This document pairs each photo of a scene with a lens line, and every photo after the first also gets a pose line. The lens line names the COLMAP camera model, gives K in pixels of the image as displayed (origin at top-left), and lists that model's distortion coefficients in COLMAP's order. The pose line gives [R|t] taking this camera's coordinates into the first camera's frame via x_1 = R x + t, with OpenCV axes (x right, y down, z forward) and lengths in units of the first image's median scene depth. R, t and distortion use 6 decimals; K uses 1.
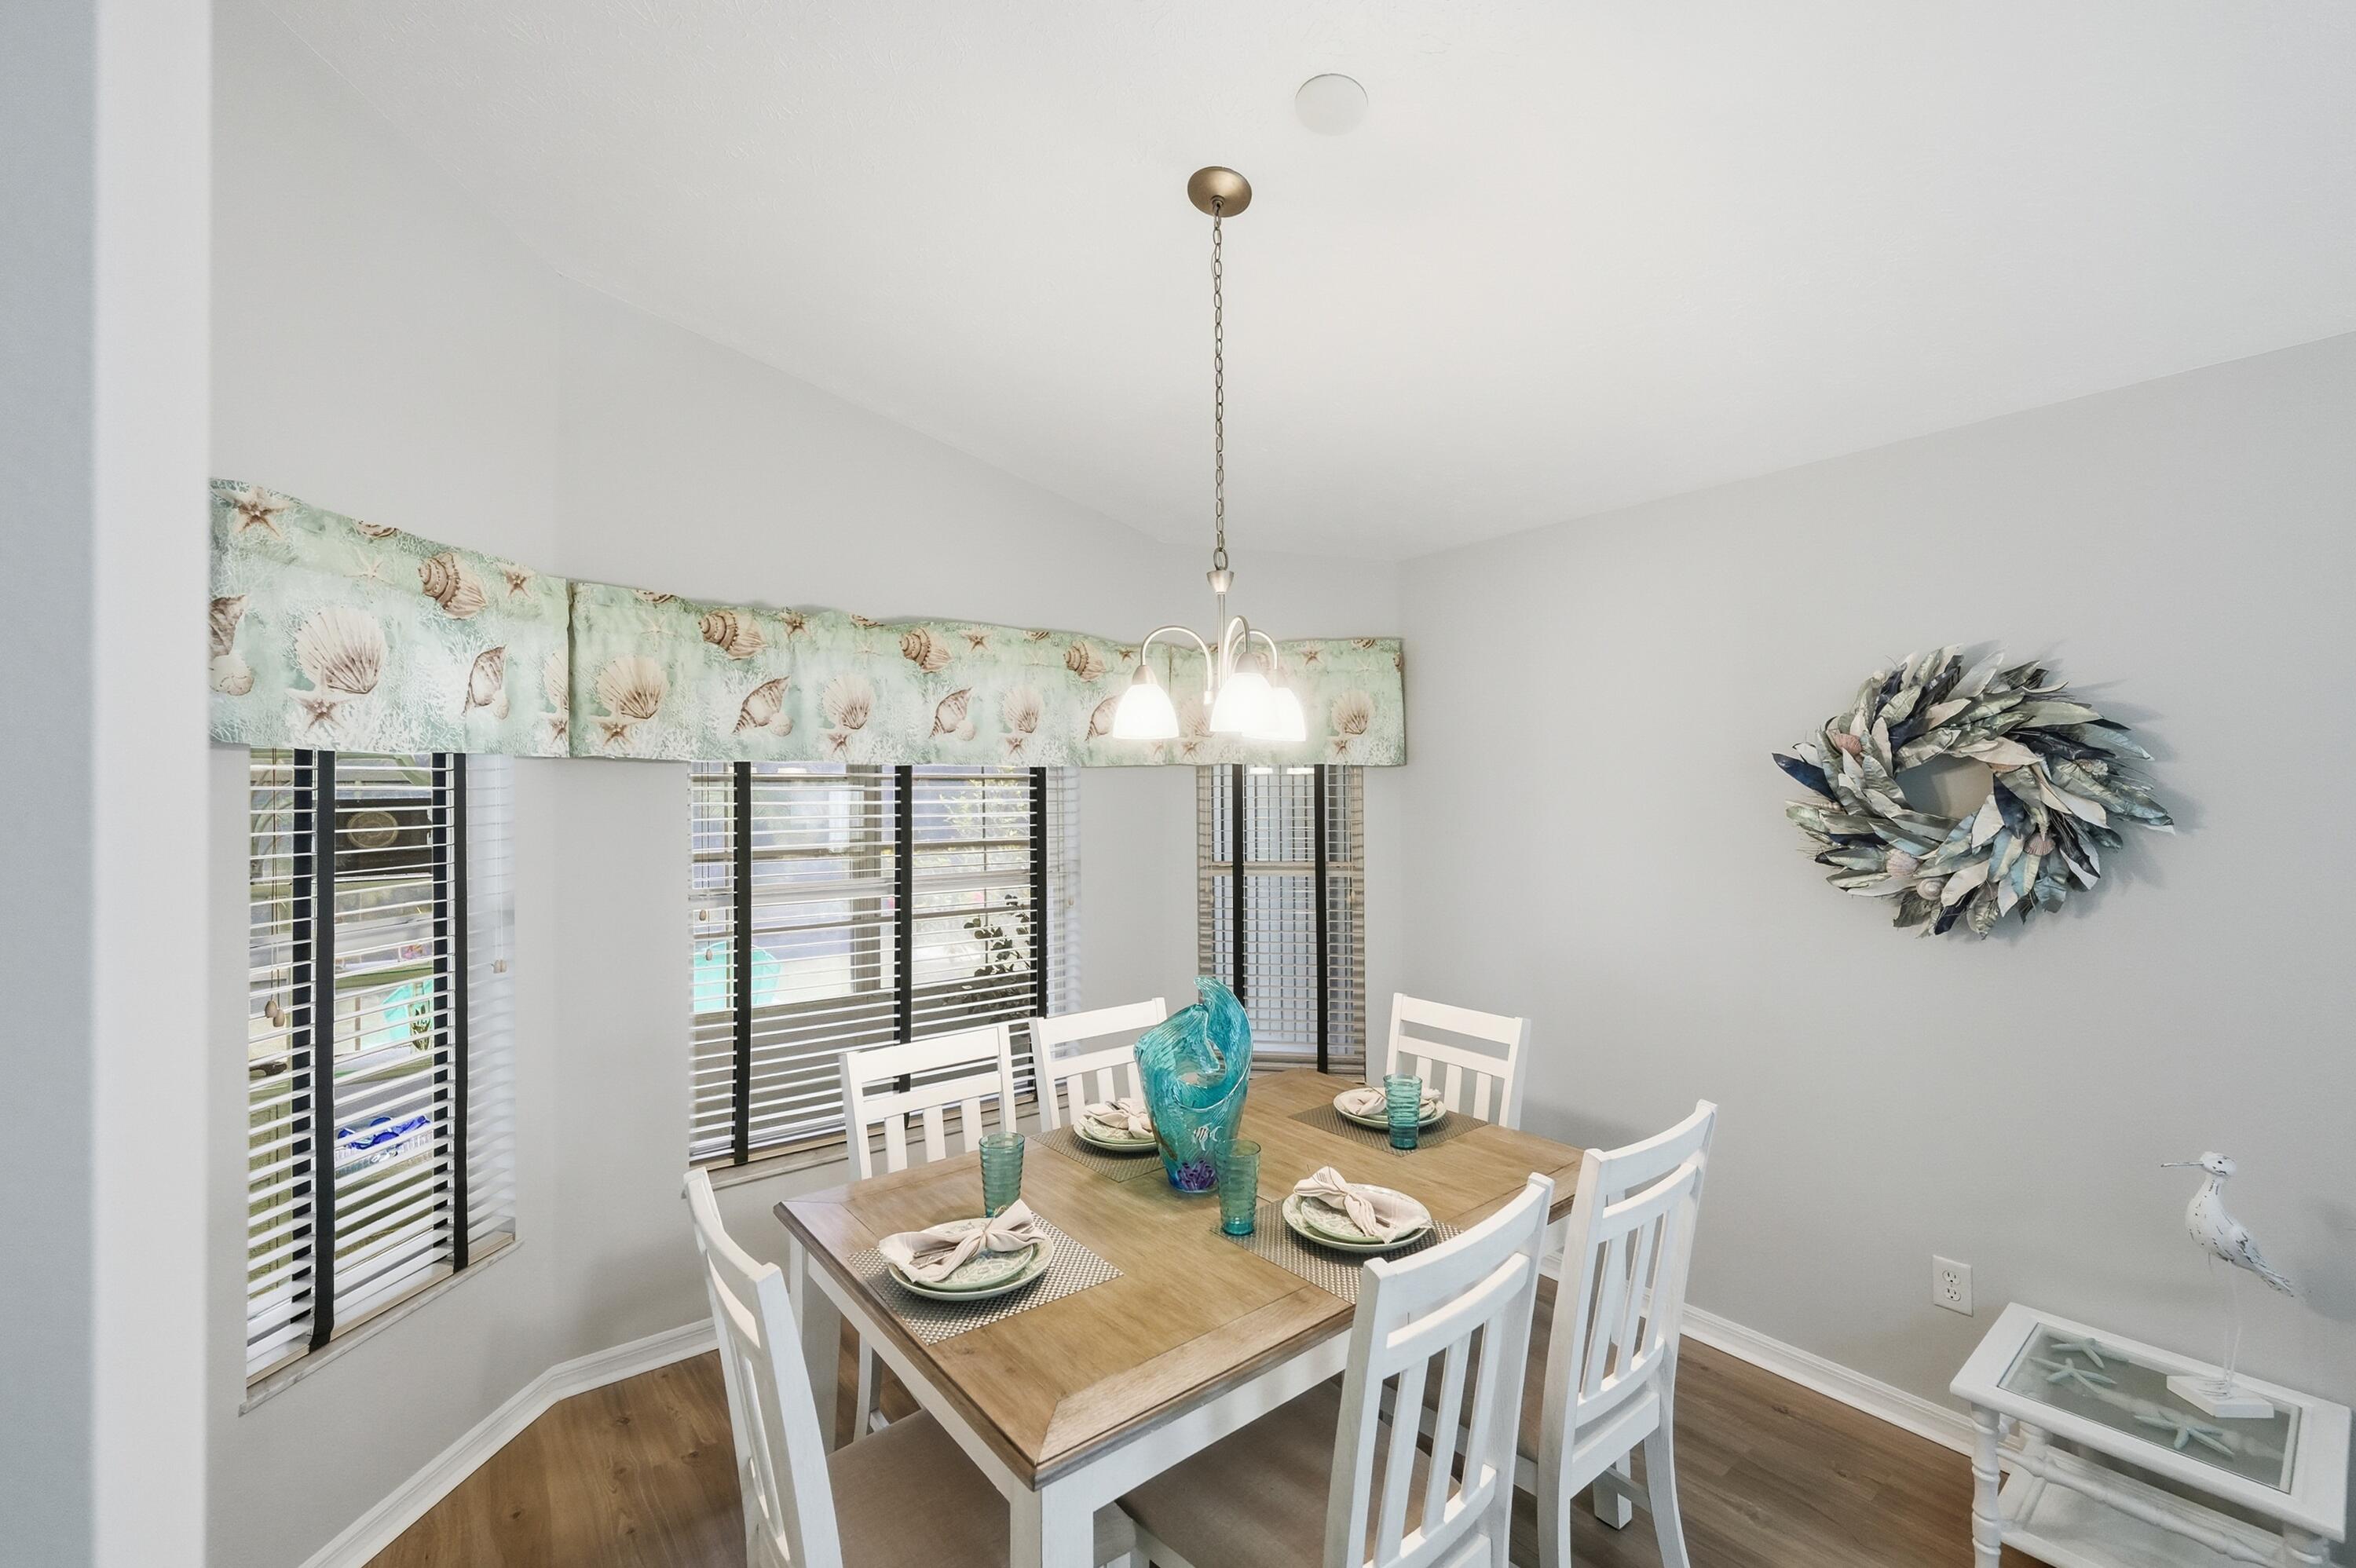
lens RADIAL K [[966.3, 0, 1181.4], [0, 966.3, 788.2], [0, 0, 1]] dist [0.000726, 0.000095]
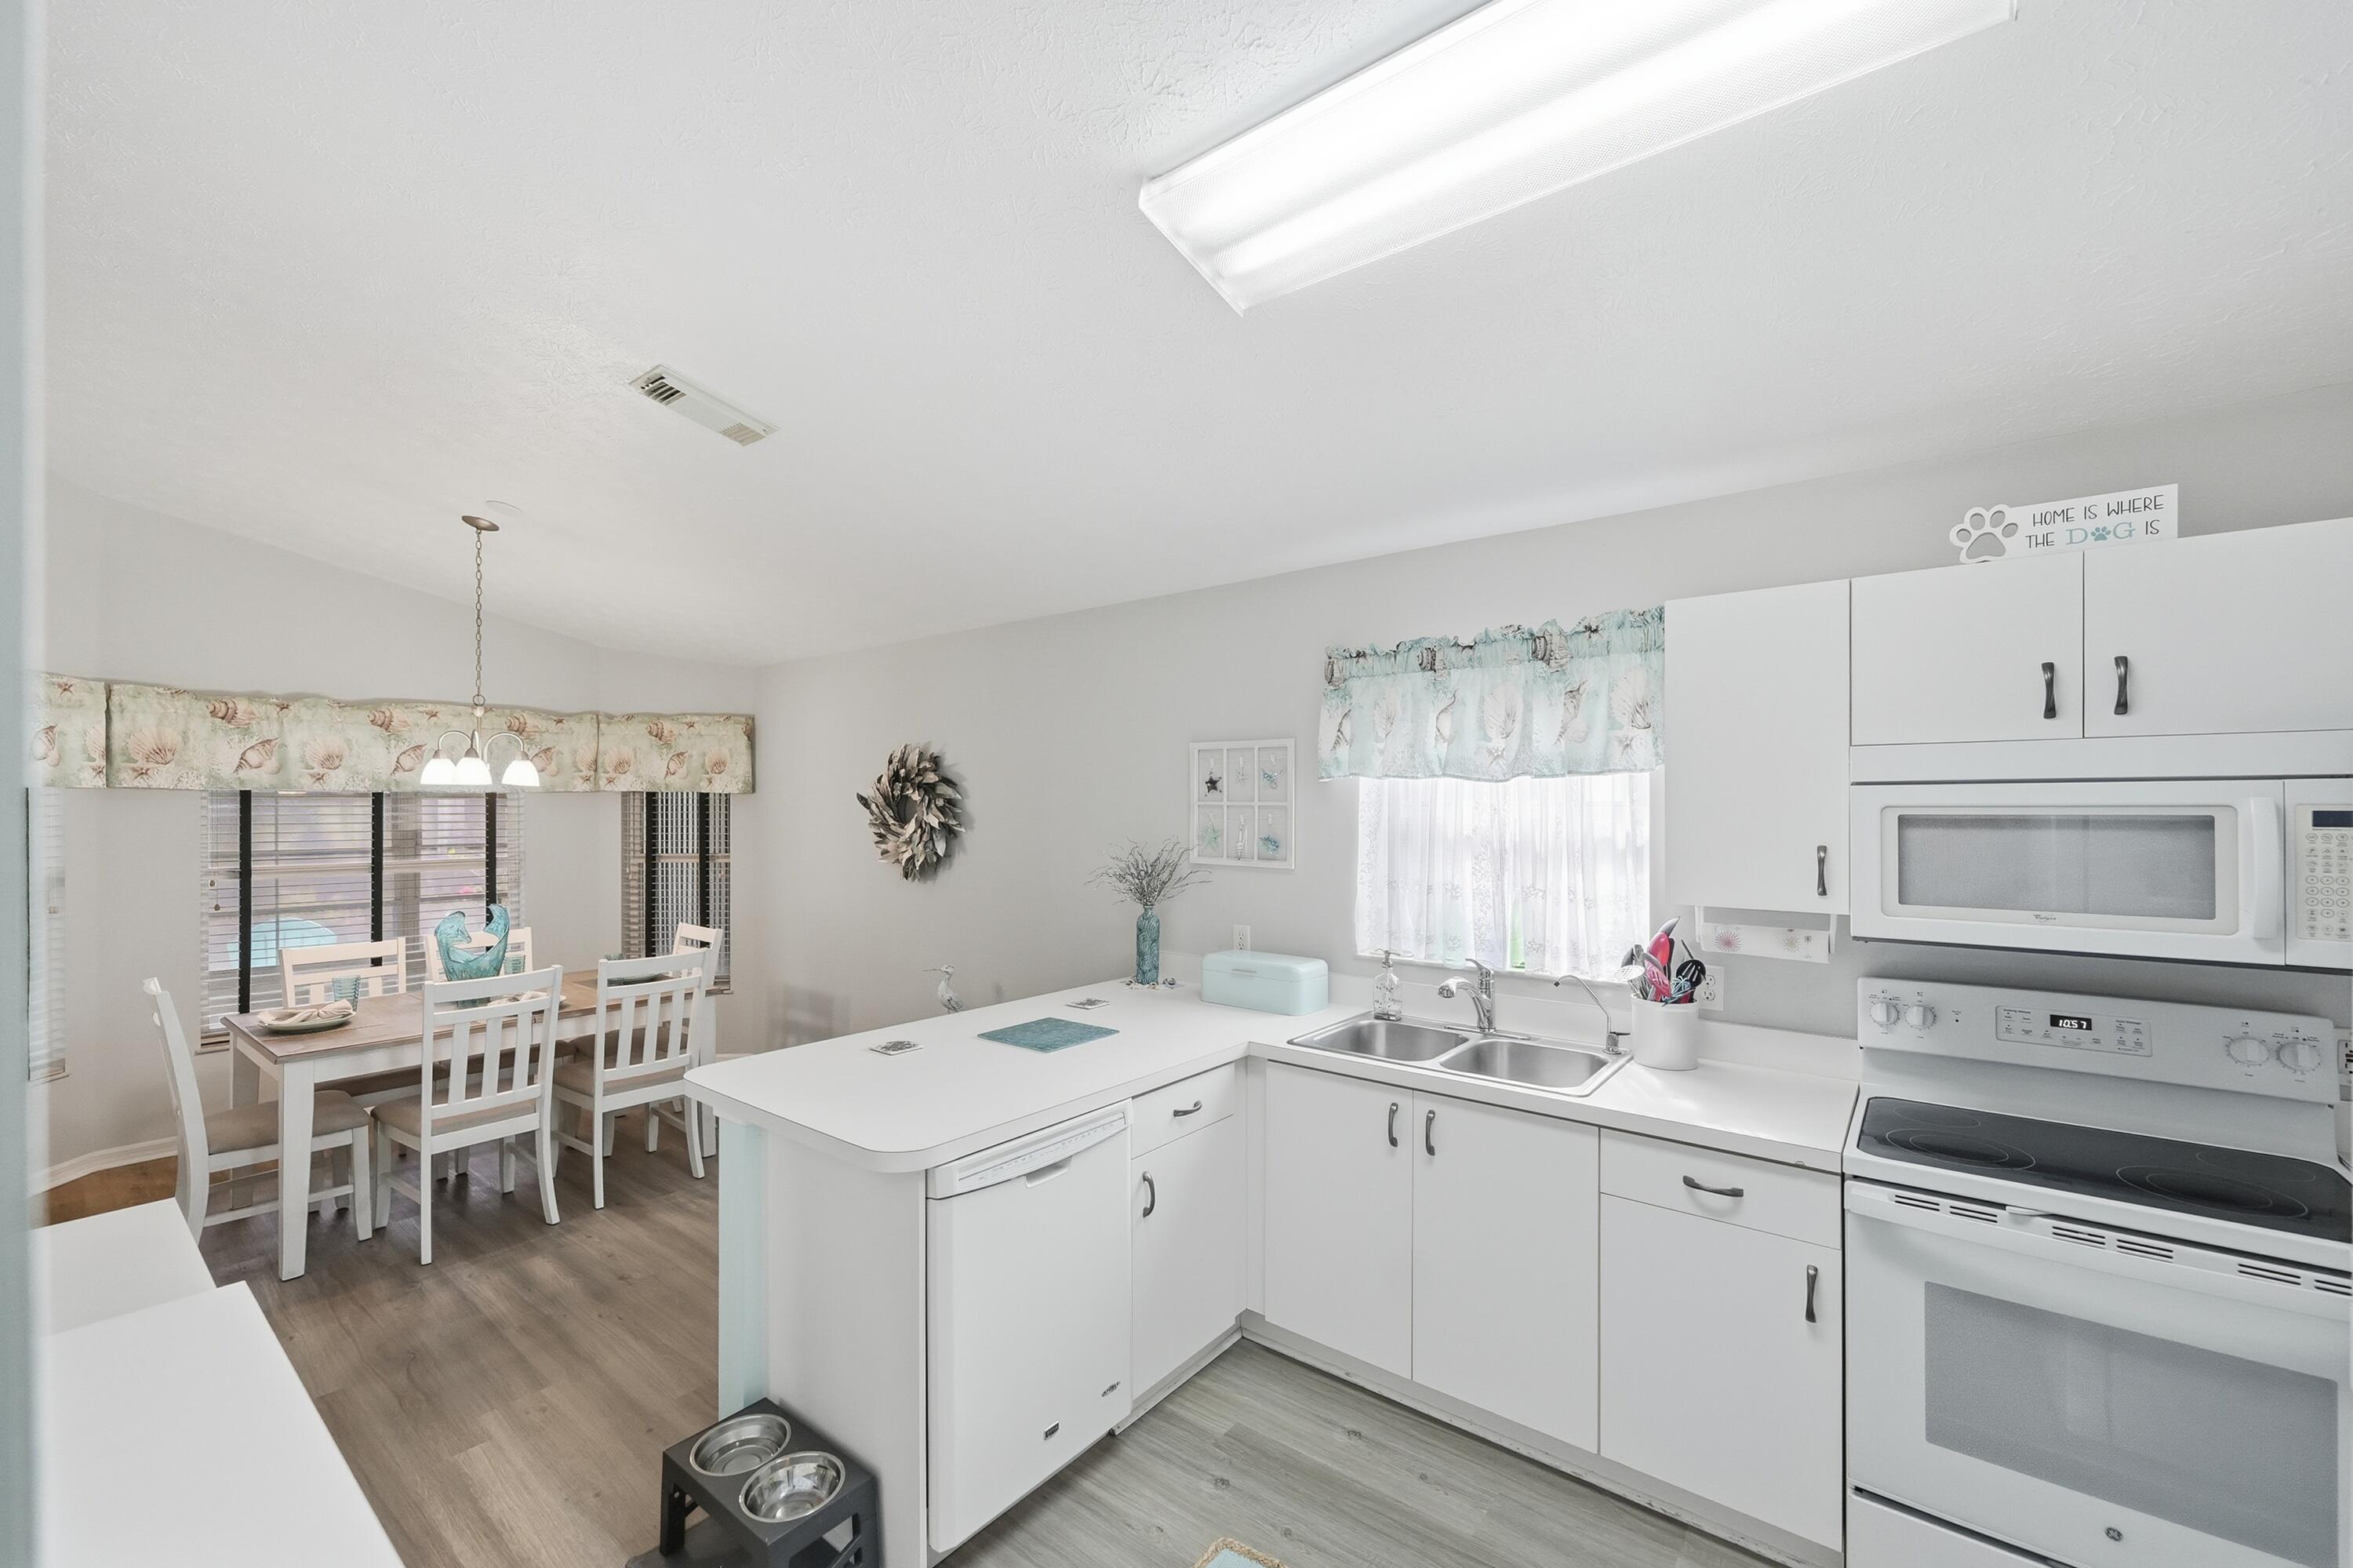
lens RADIAL K [[958.1, 0, 1184.7], [0, 958.1, 801.7], [0, 0, 1]] dist [0.001149, -0.000217]
pose [[0.972309, 0.007212, 0.233587, 0.746858], [-0.007954, 0.999966, 0.002233, -0.024907], [-0.233562, -0.004029, 0.972333, -0.987981]]
